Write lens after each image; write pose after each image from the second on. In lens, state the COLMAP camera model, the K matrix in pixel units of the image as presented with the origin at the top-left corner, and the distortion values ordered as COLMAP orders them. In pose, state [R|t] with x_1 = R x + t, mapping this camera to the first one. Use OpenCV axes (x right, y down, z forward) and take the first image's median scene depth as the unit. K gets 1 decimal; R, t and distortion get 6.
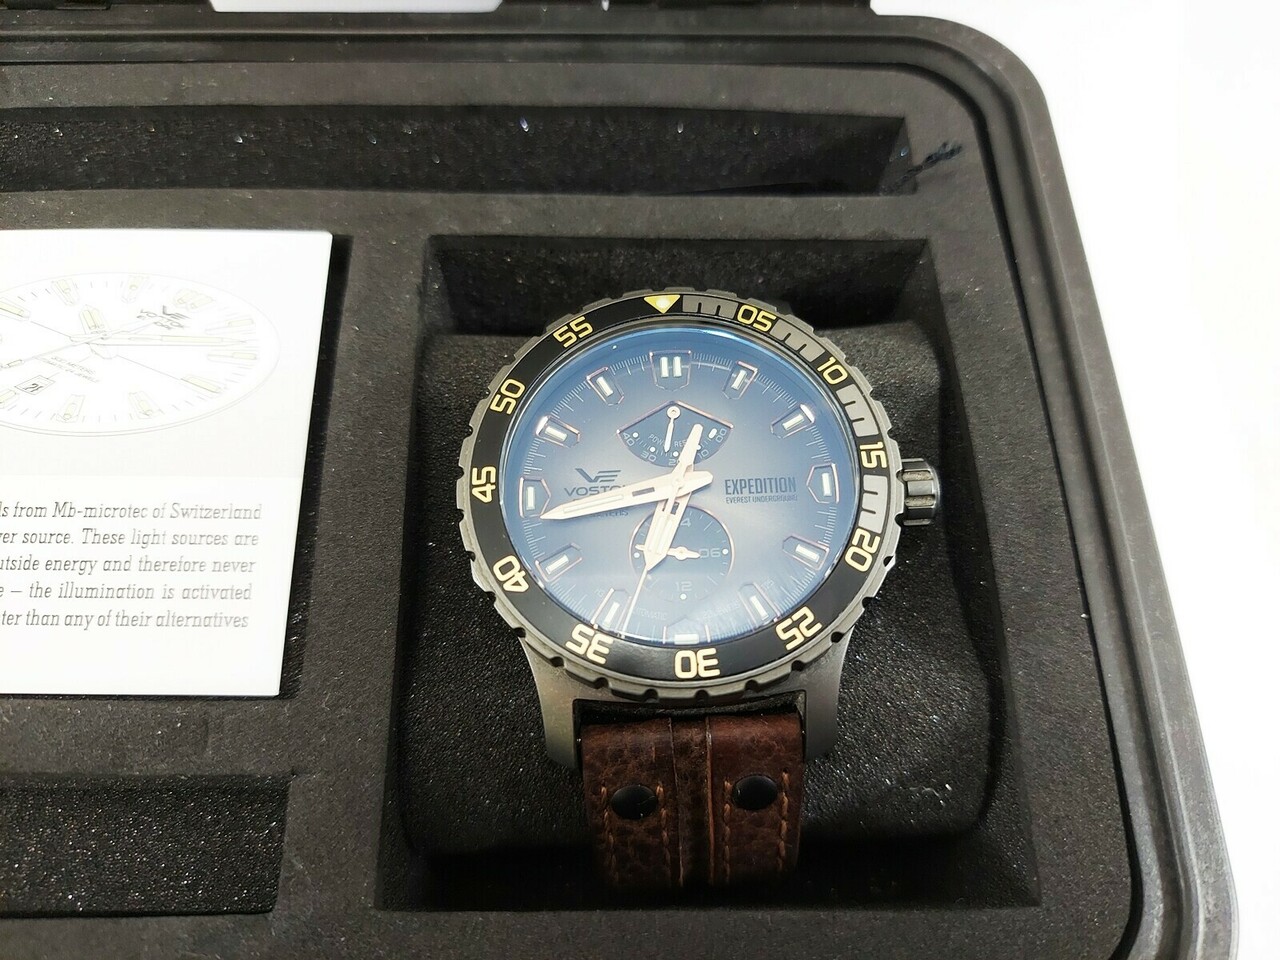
lens RADIAL K [[994.4, 0, 646.0], [0, 994.4, 460.0], [0, 0, 1]] dist [0.010190, -0.091423]
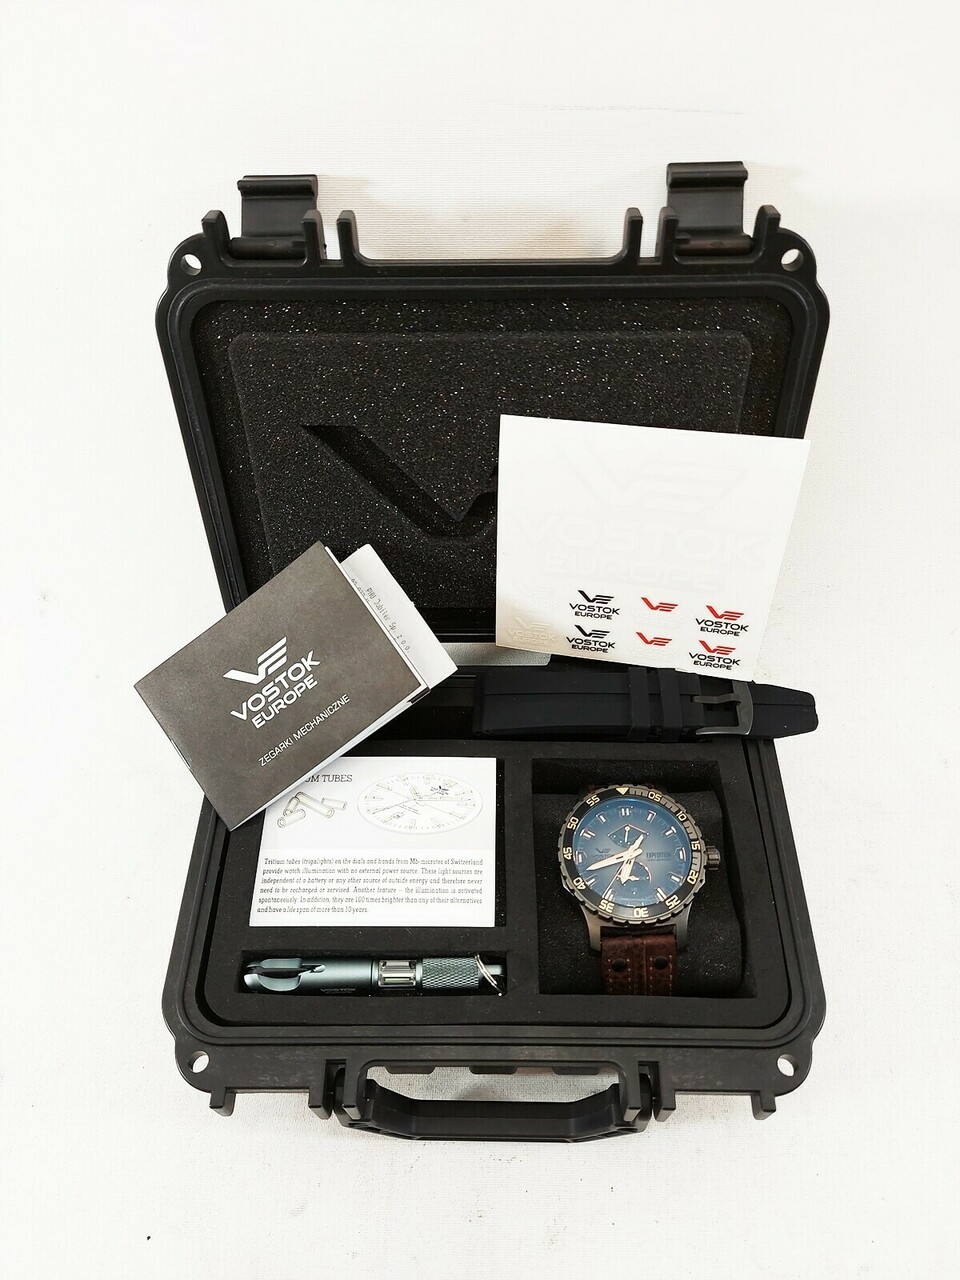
lens RADIAL K [[977.4, 0, 480.0], [0, 977.4, 640.0], [0, 0, 1]] dist [0.097805, -0.001621]
pose [[0.999123, -0.002802, -0.041776, -0.290709], [-0.004486, 0.984851, -0.173343, -0.093380], [0.041628, 0.173378, 0.983975, -2.015497]]
